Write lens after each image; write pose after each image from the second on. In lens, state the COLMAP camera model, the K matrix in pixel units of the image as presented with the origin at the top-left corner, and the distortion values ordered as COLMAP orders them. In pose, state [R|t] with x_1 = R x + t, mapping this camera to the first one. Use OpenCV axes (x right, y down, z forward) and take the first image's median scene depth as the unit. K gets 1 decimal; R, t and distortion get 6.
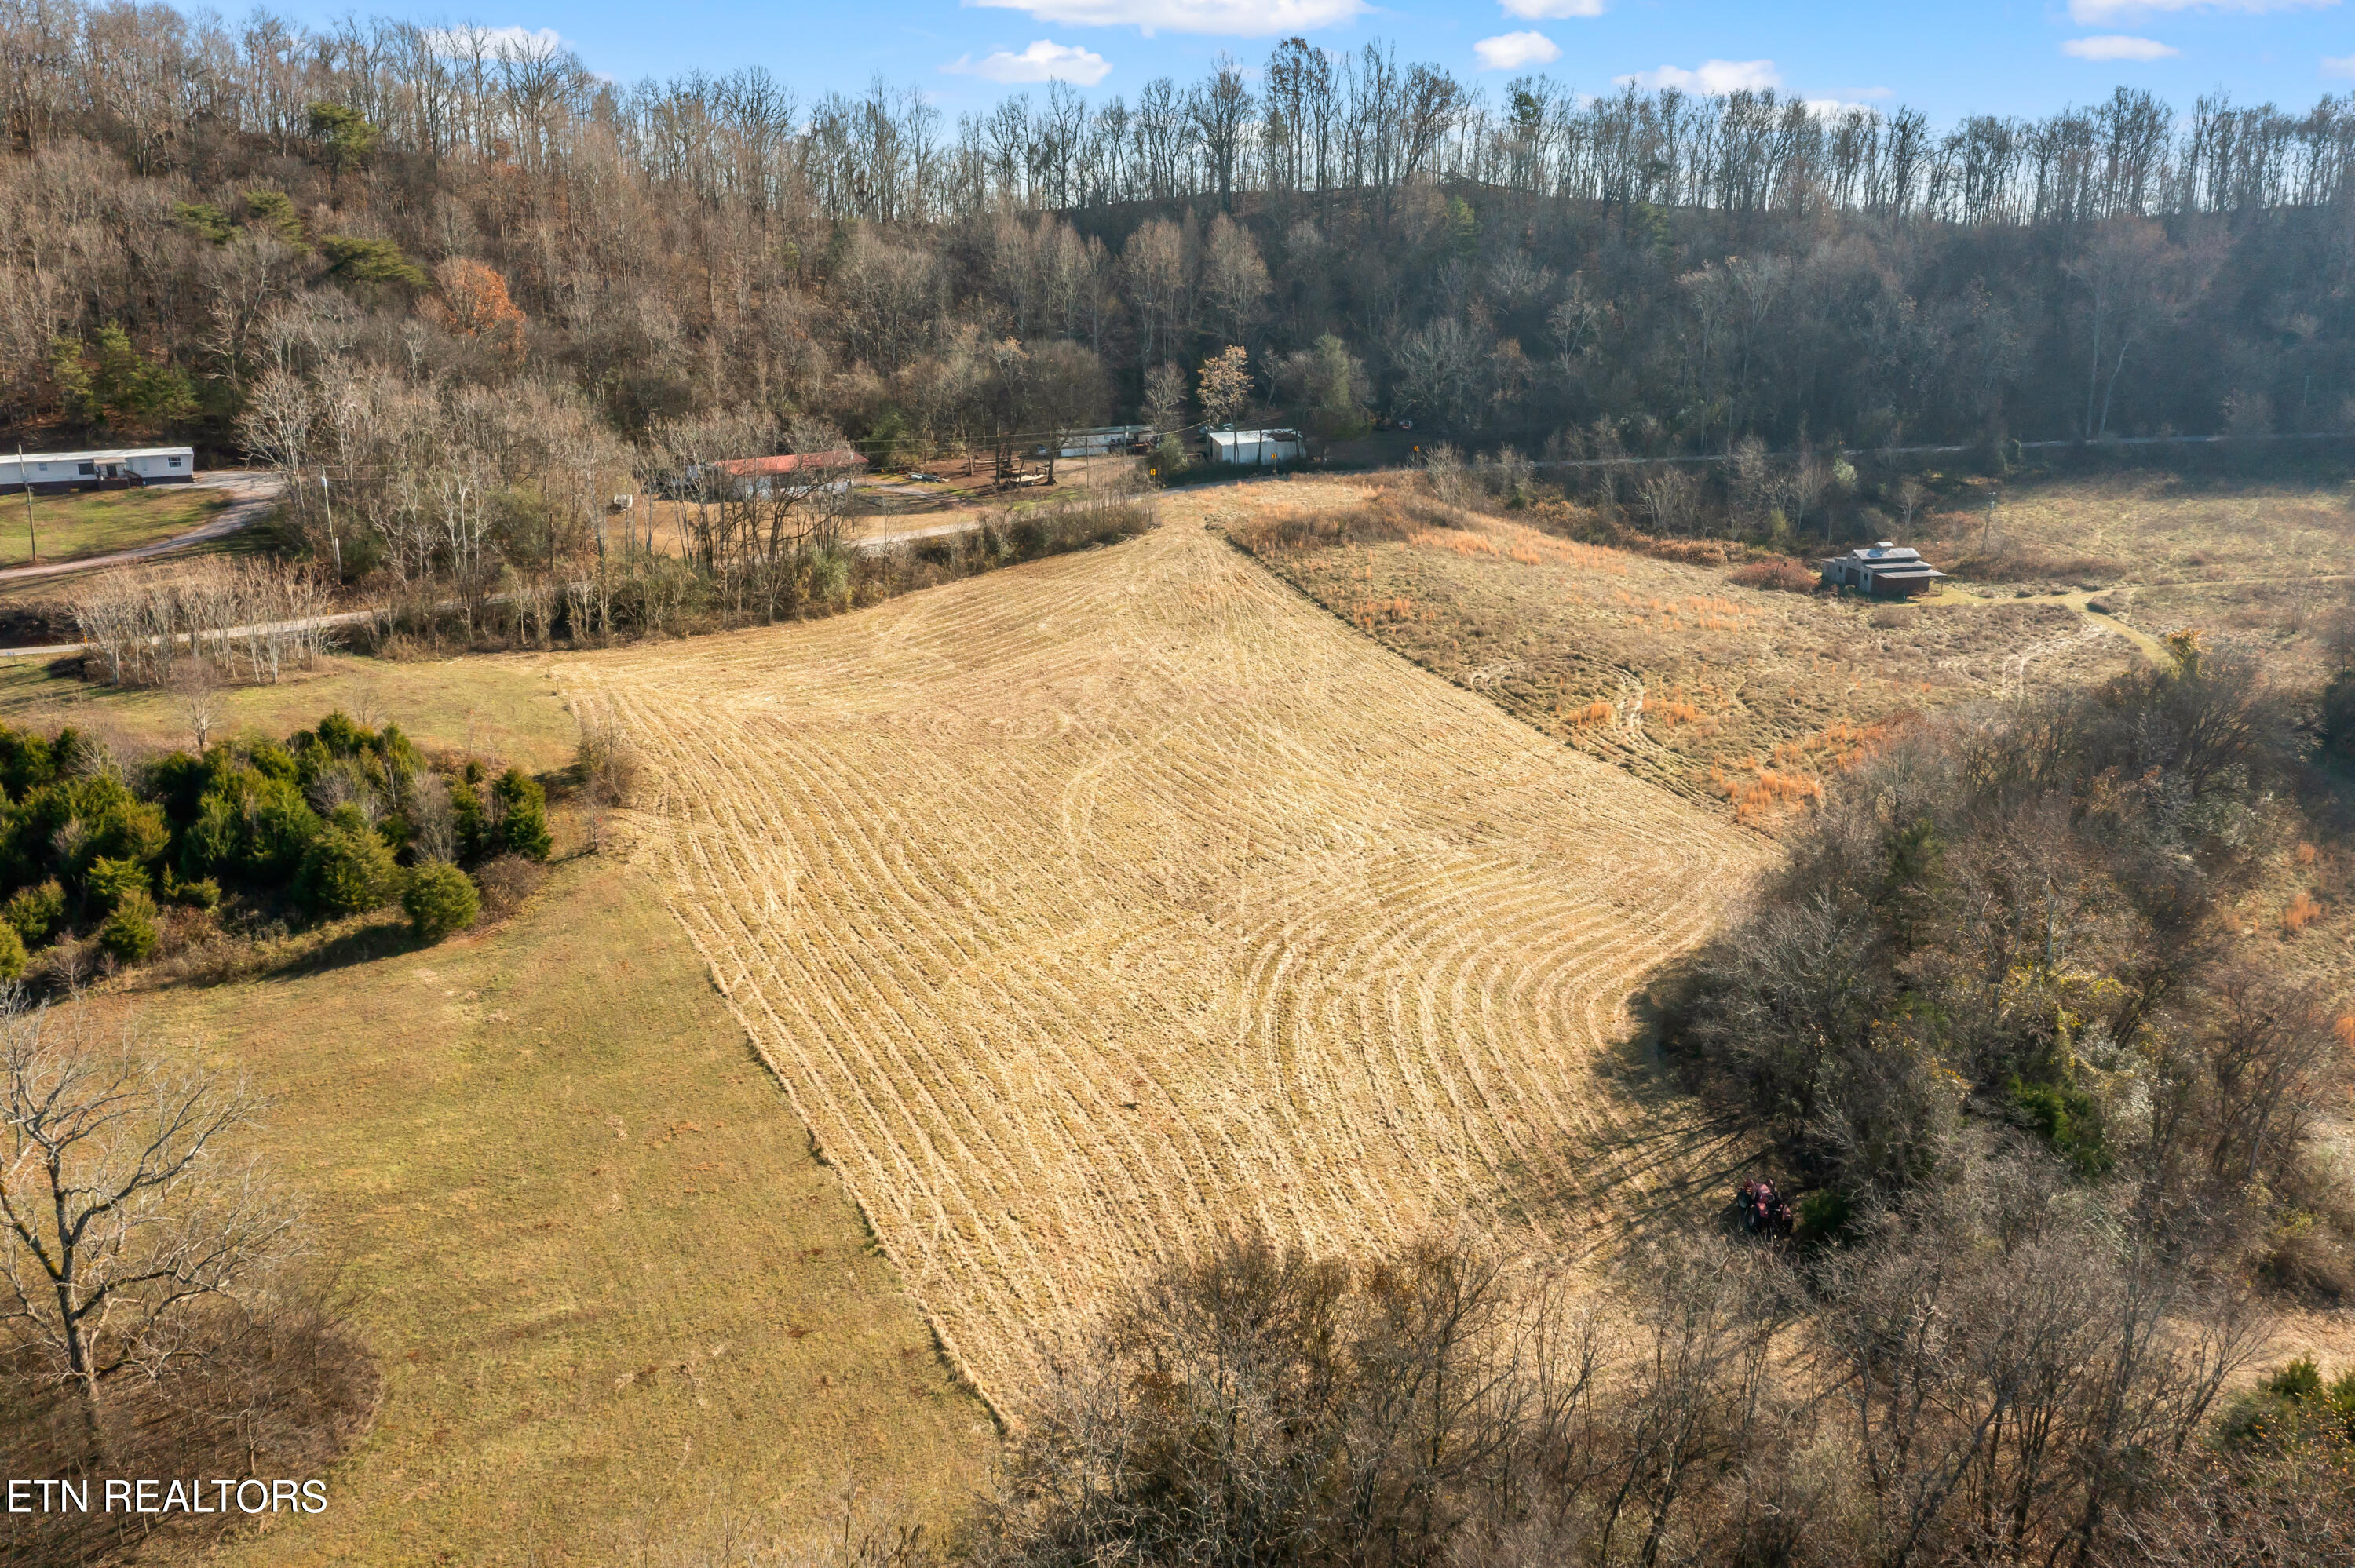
lens RADIAL K [[1849.0, 0, 1173.1], [0, 1849.0, 786.1], [0, 0, 1]] dist [-0.000360, 0.001454]
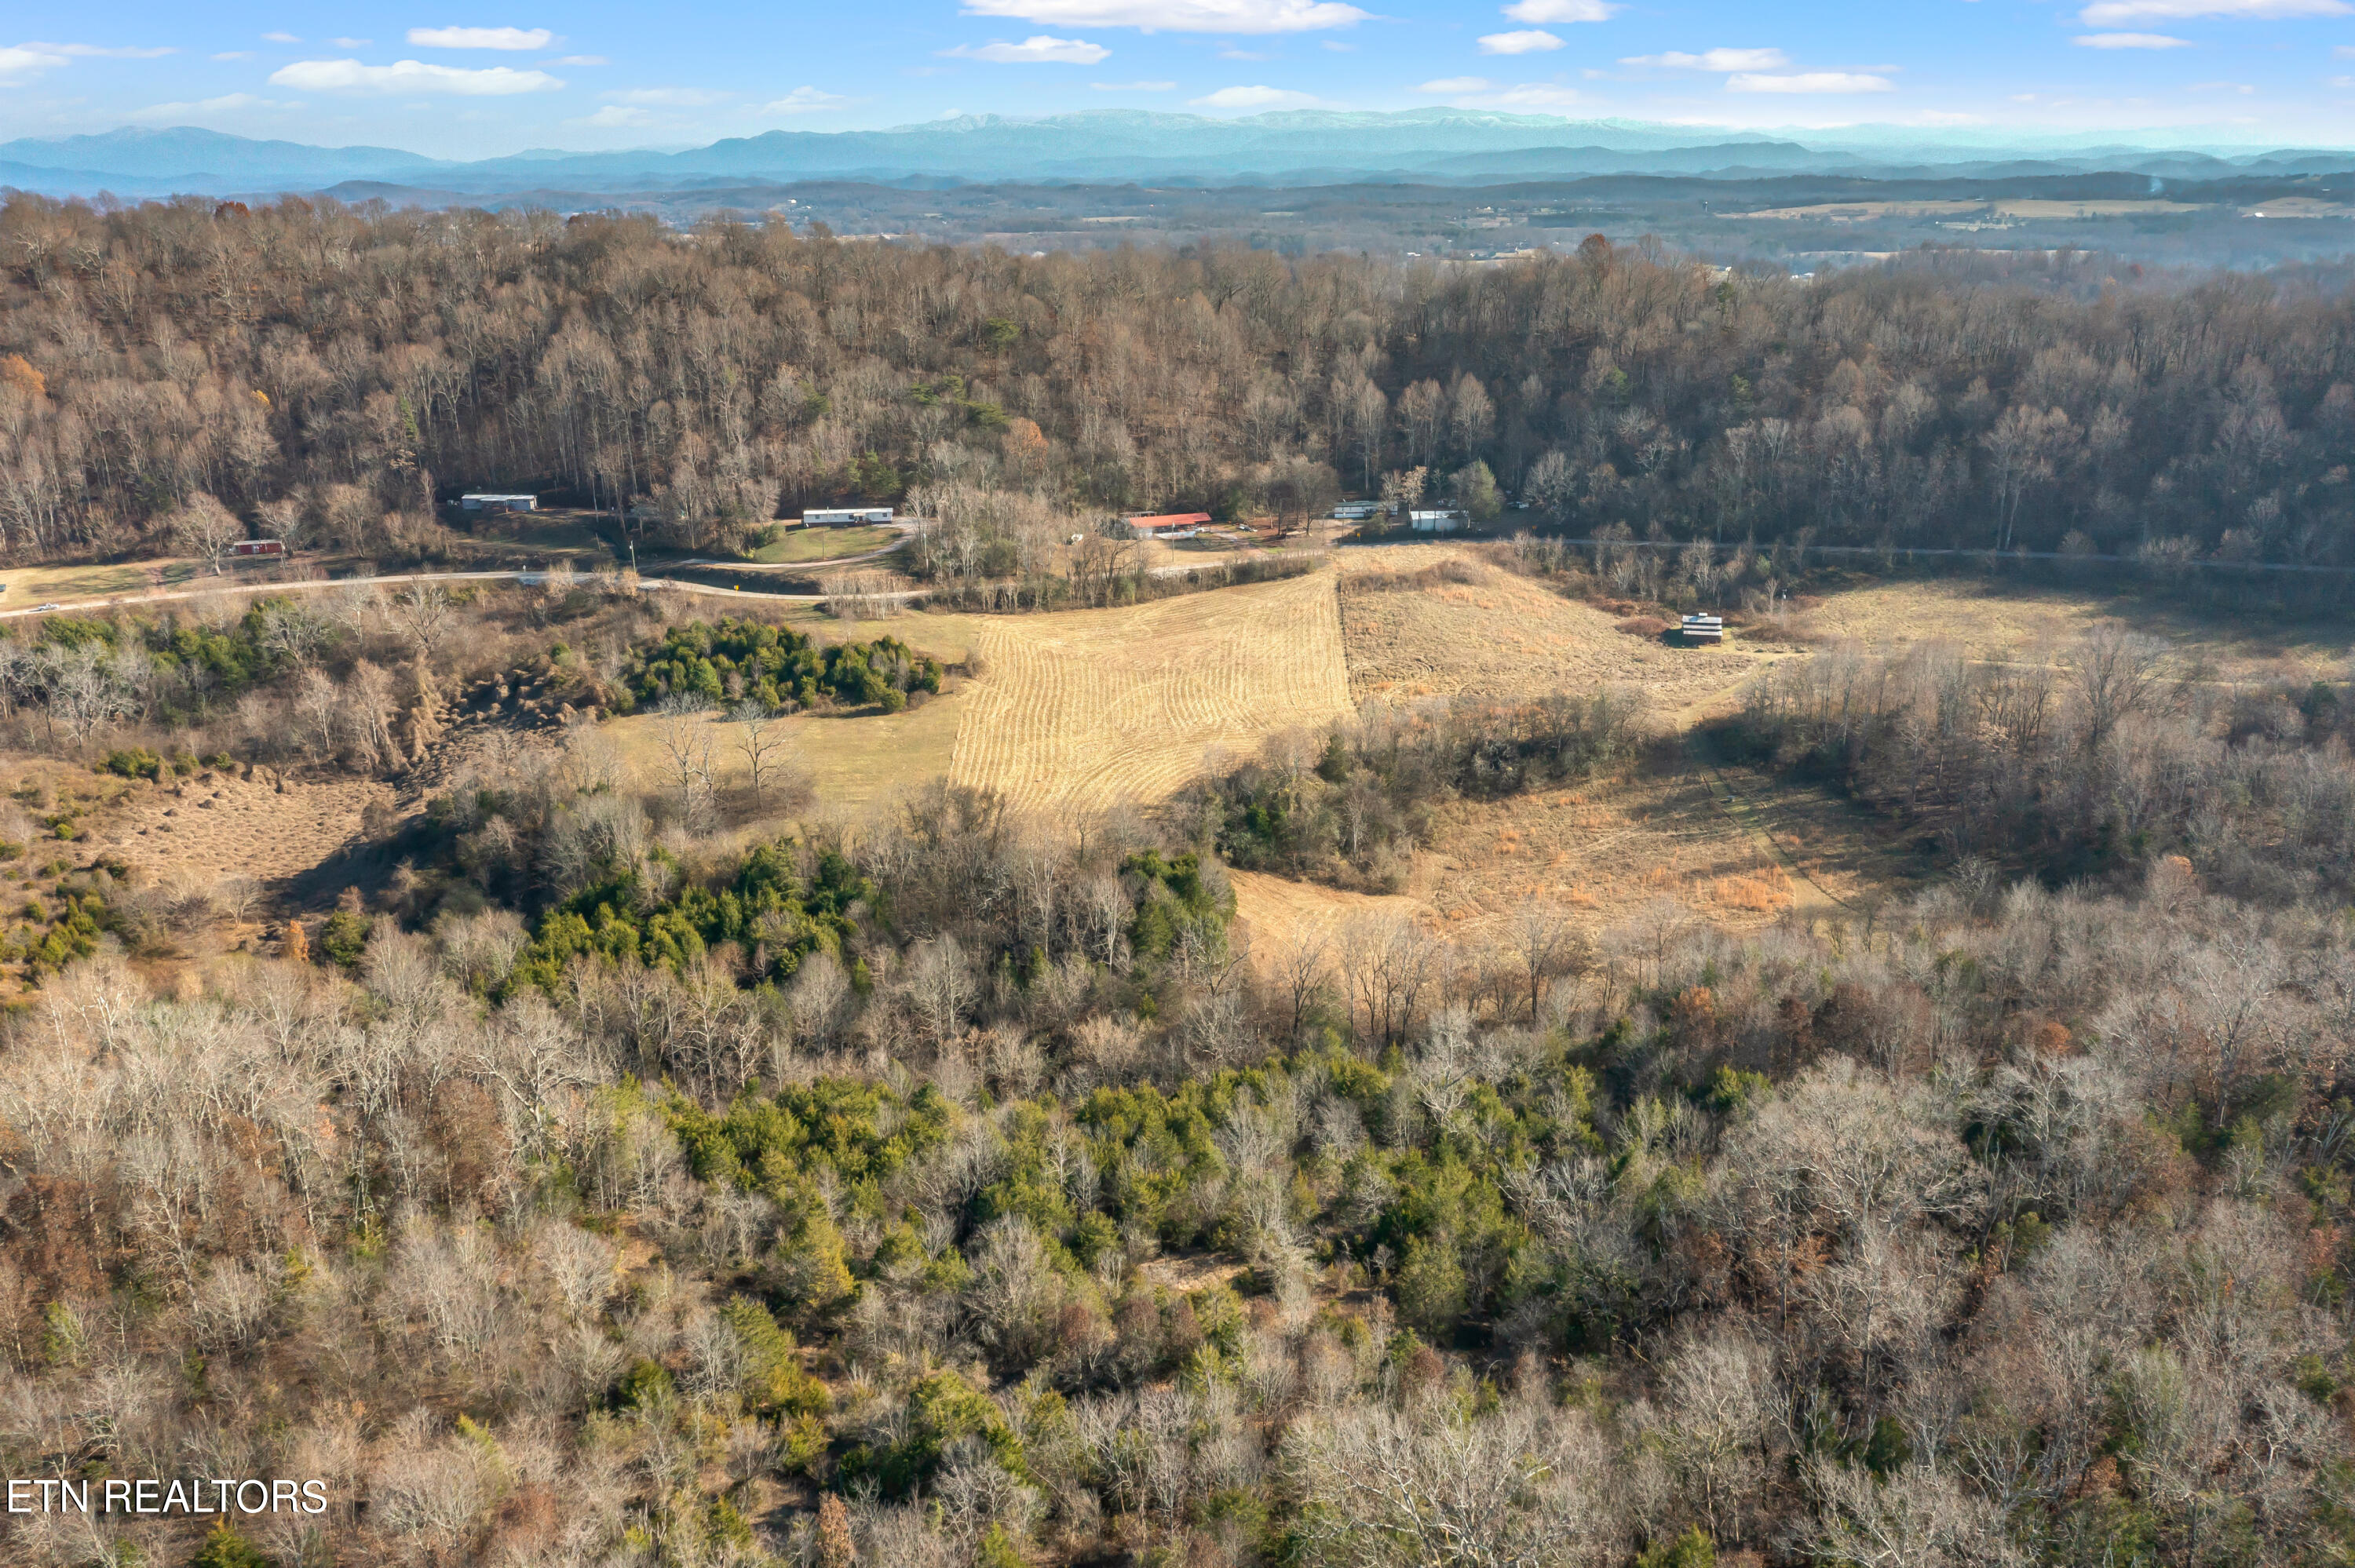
lens RADIAL K [[1855.8, 0, 1170.9], [0, 1855.8, 779.0], [0, 0, 1]] dist [-0.005642, 0.004351]
pose [[0.900657, 0.131013, -0.414309, 0.821719], [-0.112632, 0.991265, 0.068609, -0.046027], [0.419679, -0.015129, 0.907546, -1.008416]]
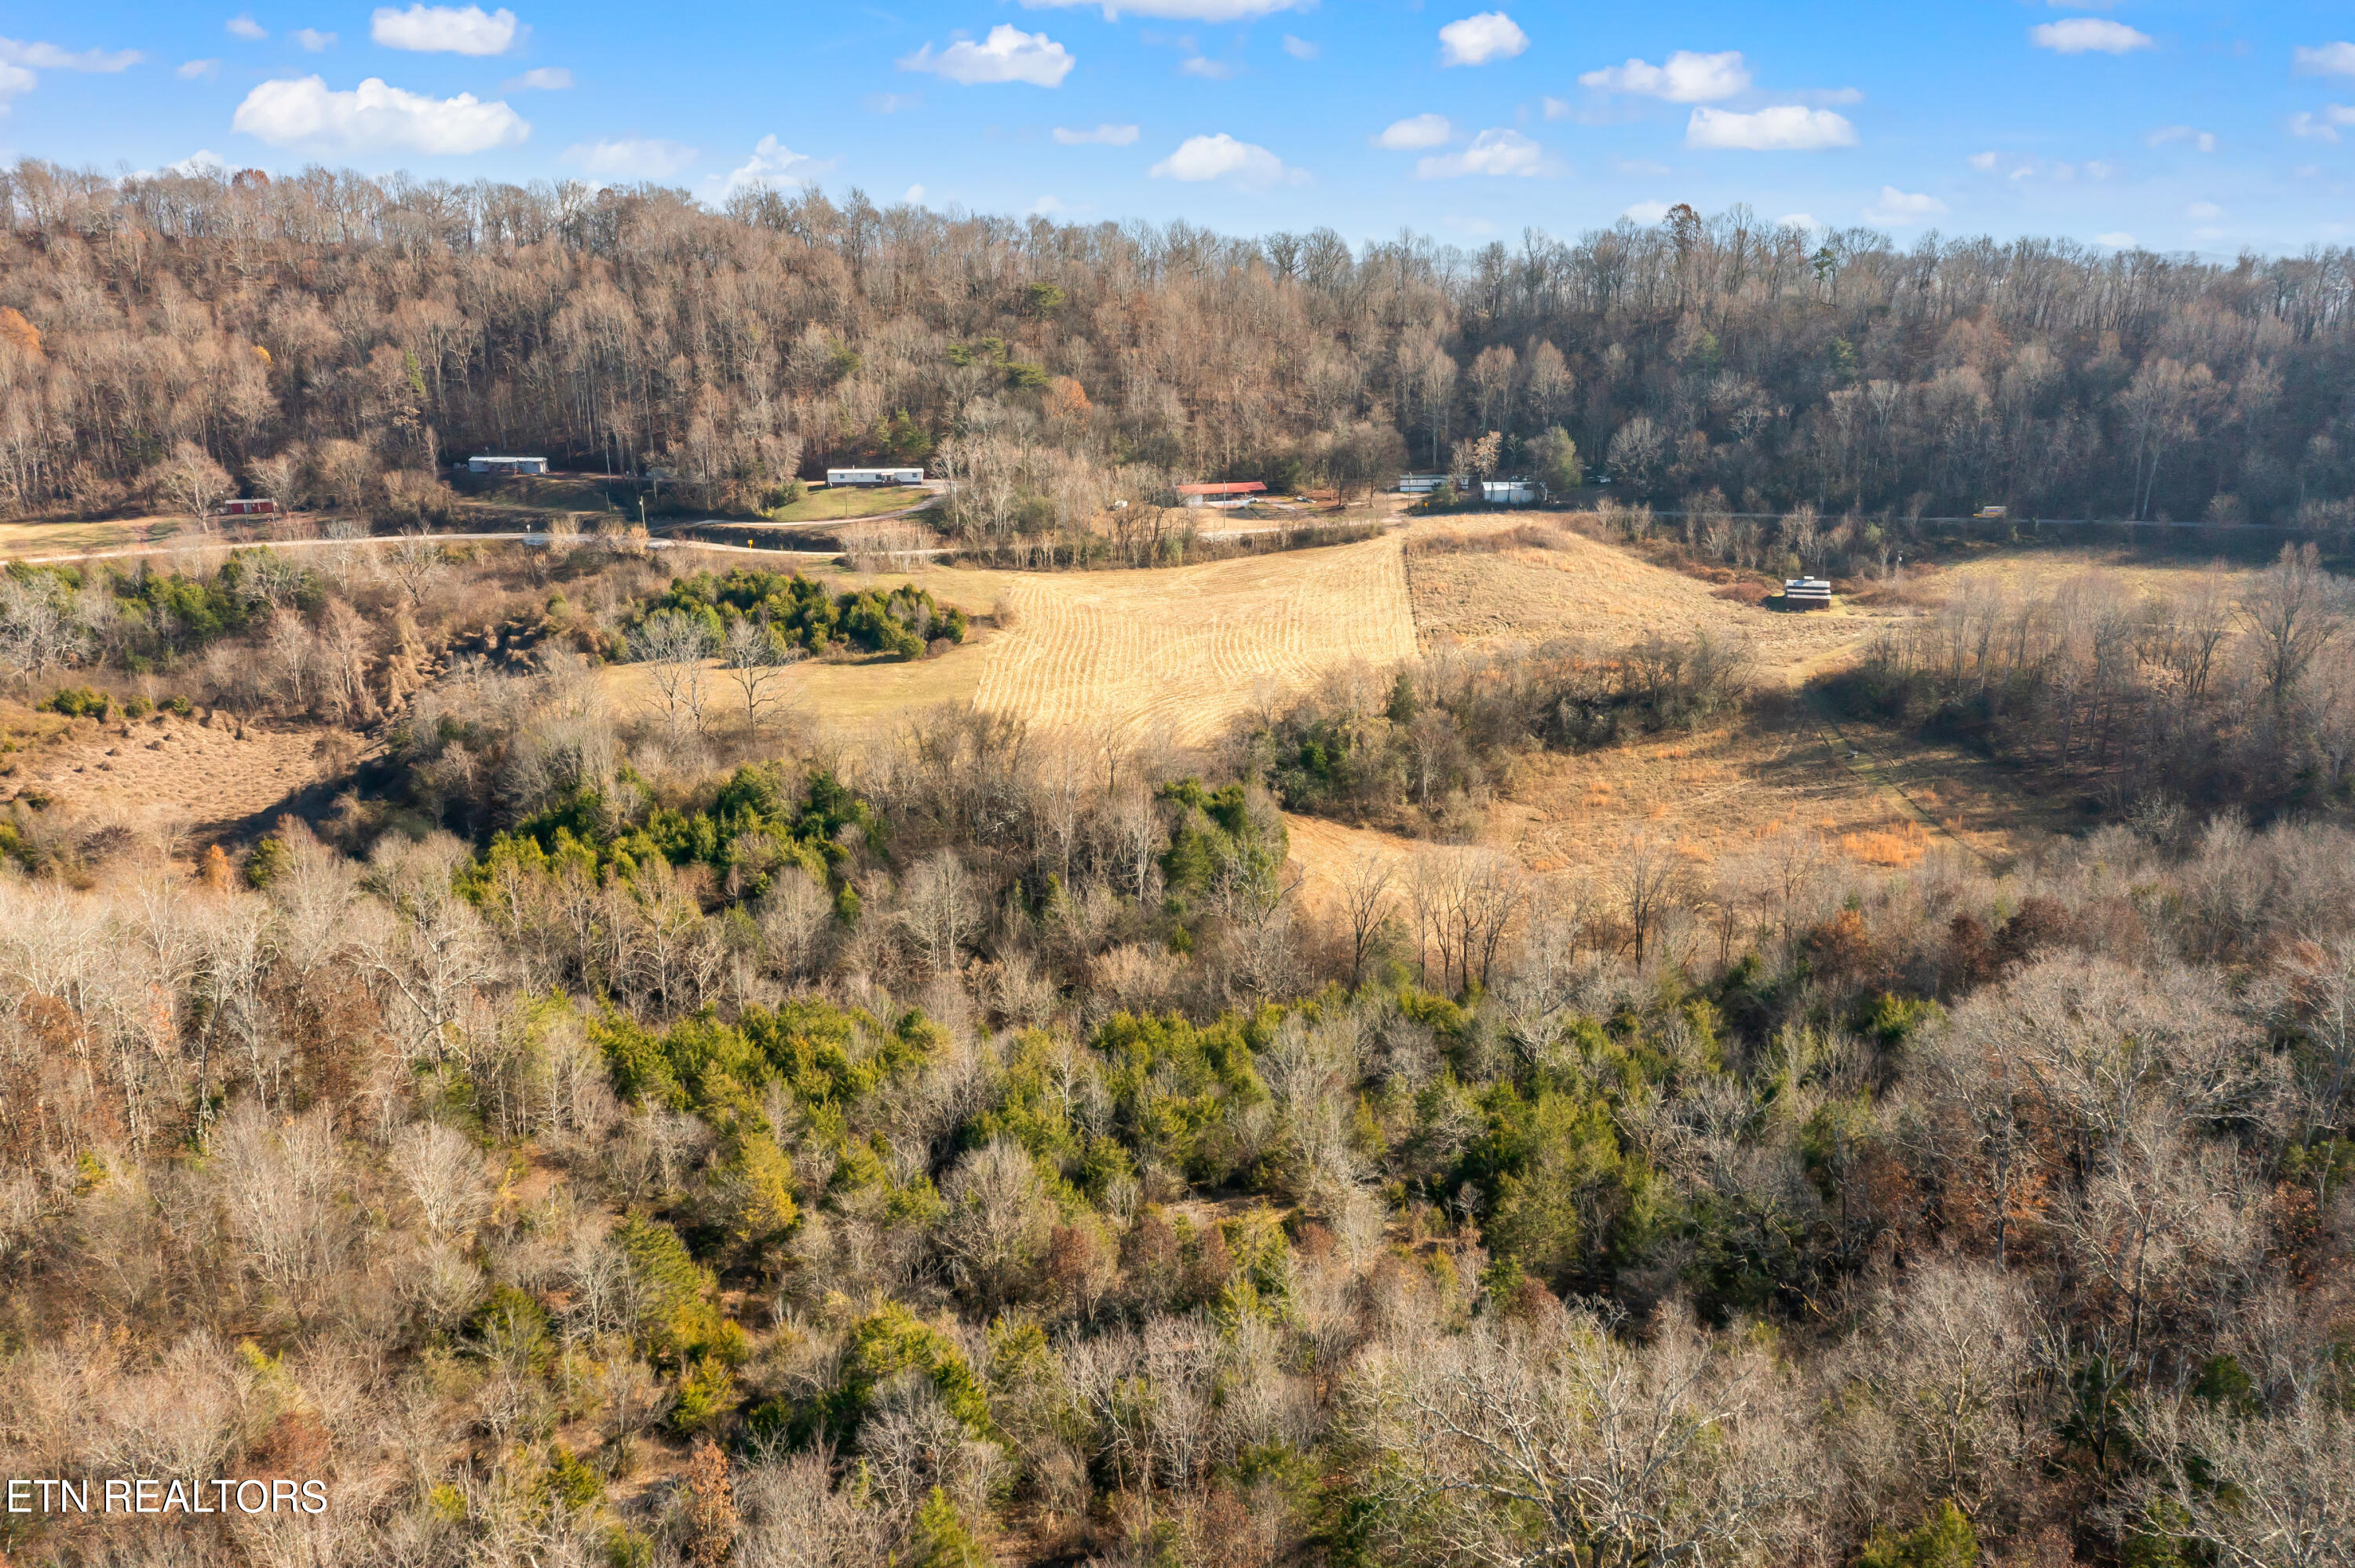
lens RADIAL K [[1857.4, 0, 1173.2], [0, 1857.4, 783.5], [0, 0, 1]] dist [-0.008151, 0.008188]
pose [[0.886726, 0.127042, -0.444496, 0.762837], [-0.125506, 0.991543, 0.033021, 0.075859], [0.444932, 0.026506, 0.895172, -0.828653]]
